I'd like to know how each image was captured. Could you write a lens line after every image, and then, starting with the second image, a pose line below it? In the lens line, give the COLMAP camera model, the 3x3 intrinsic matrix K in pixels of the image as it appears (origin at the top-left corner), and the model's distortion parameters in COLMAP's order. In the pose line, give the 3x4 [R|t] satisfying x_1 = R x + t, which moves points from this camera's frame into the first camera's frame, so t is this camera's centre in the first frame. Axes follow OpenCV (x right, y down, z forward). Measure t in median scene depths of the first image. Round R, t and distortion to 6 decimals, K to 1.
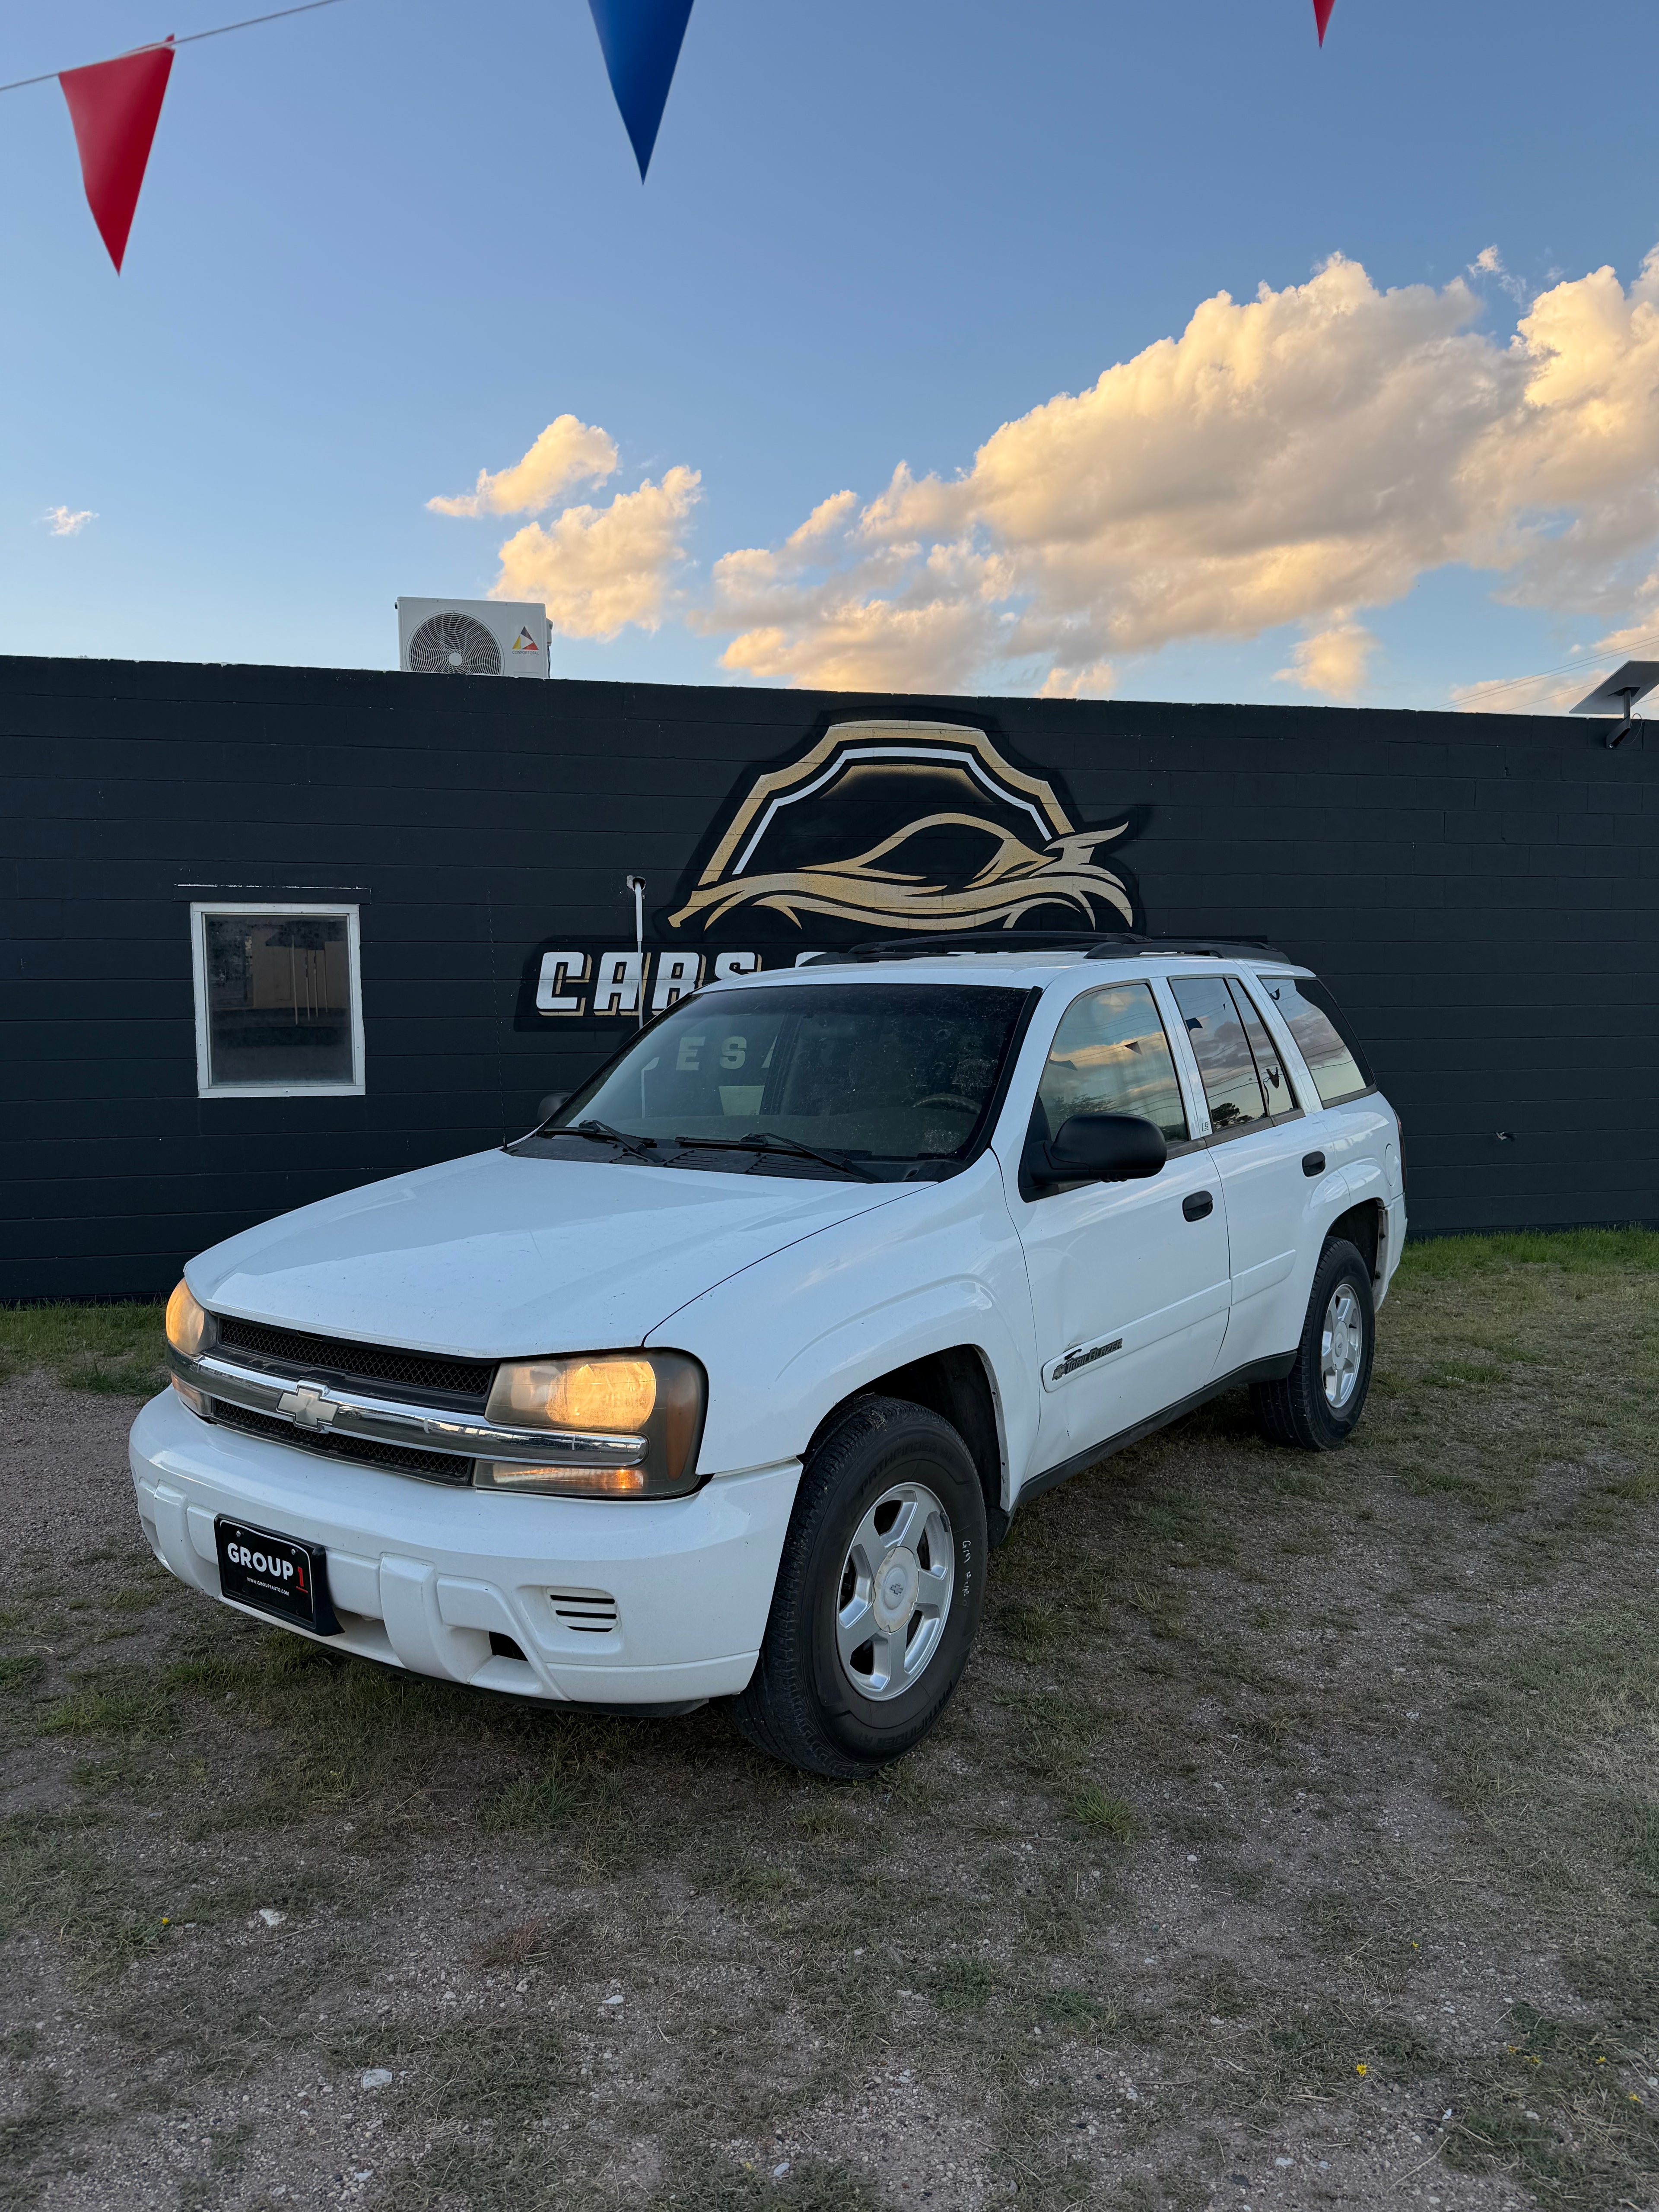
lens RADIAL K [[1684.1, 0, 767.3], [0, 1684.1, 1047.5], [0, 0, 1]] dist [0.020414, -0.030458]
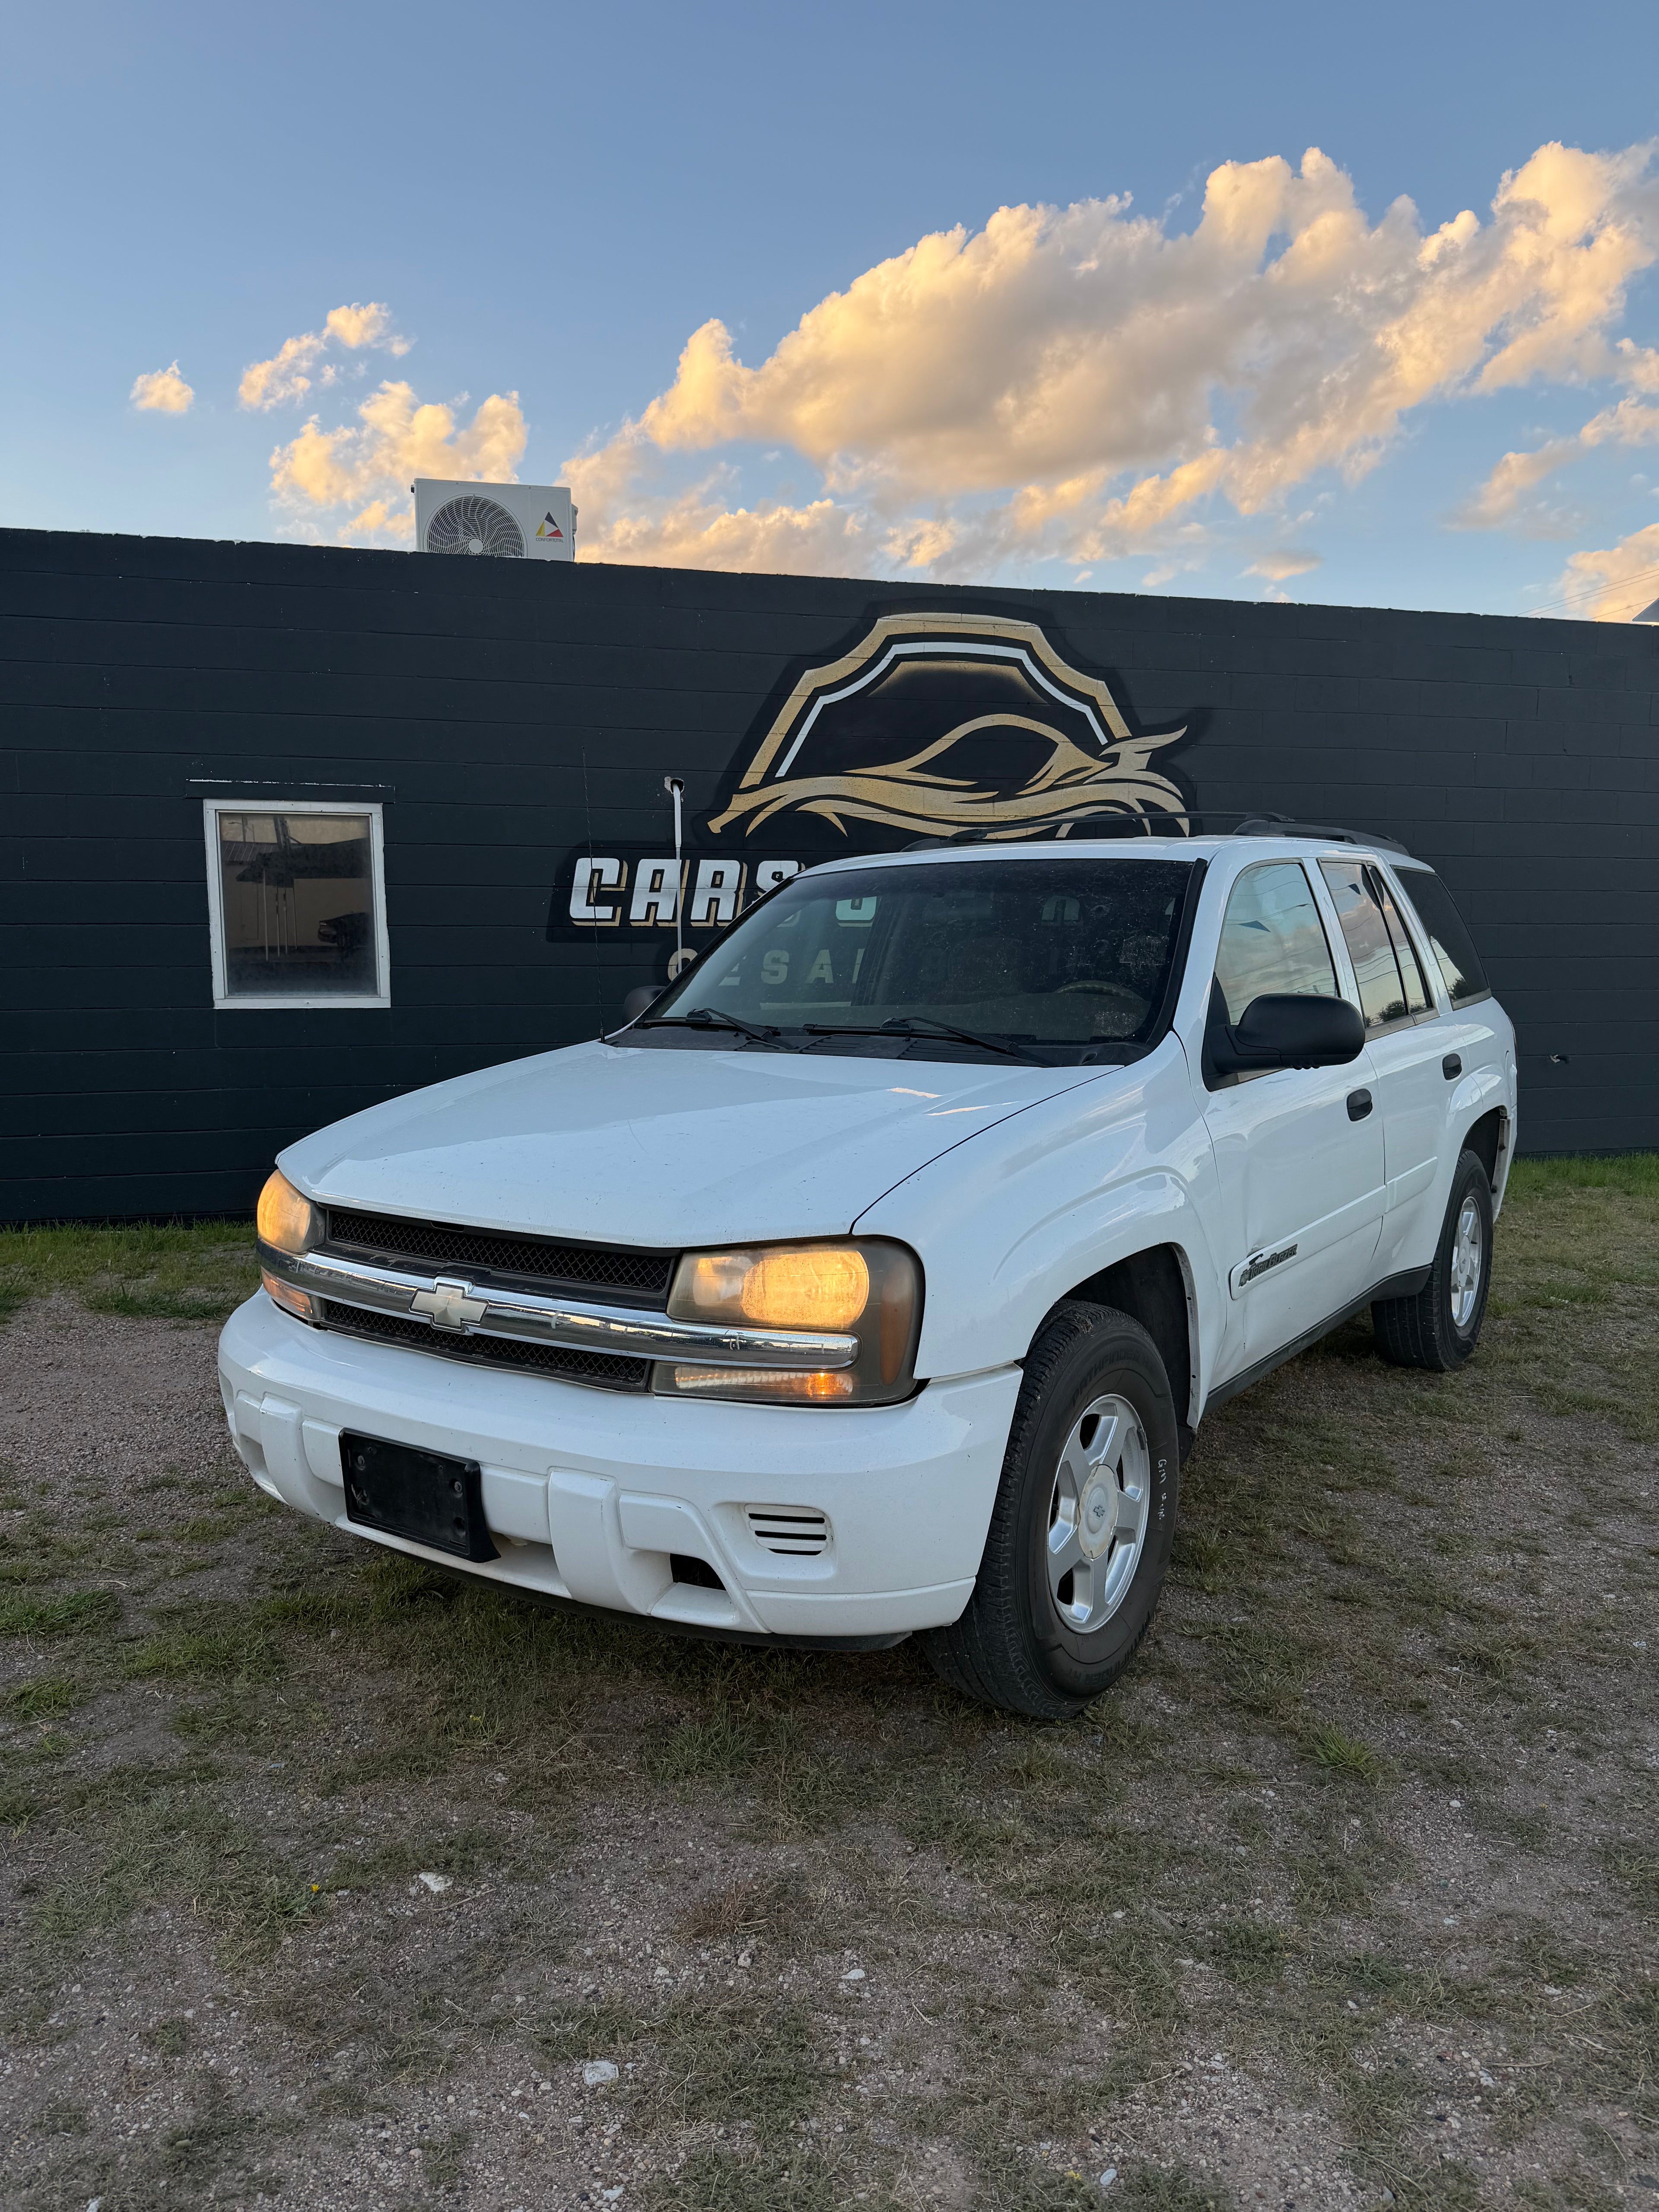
lens RADIAL K [[1684.1, 0, 770.8], [0, 1684.1, 1071.2], [0, 0, 1]] dist [0.020414, -0.030458]
pose [[0.999661, 0.001827, 0.025984, -0.108349], [-0.003024, 0.998932, 0.046103, 0.042526], [-0.025872, -0.046166, 0.998599, 0.109152]]
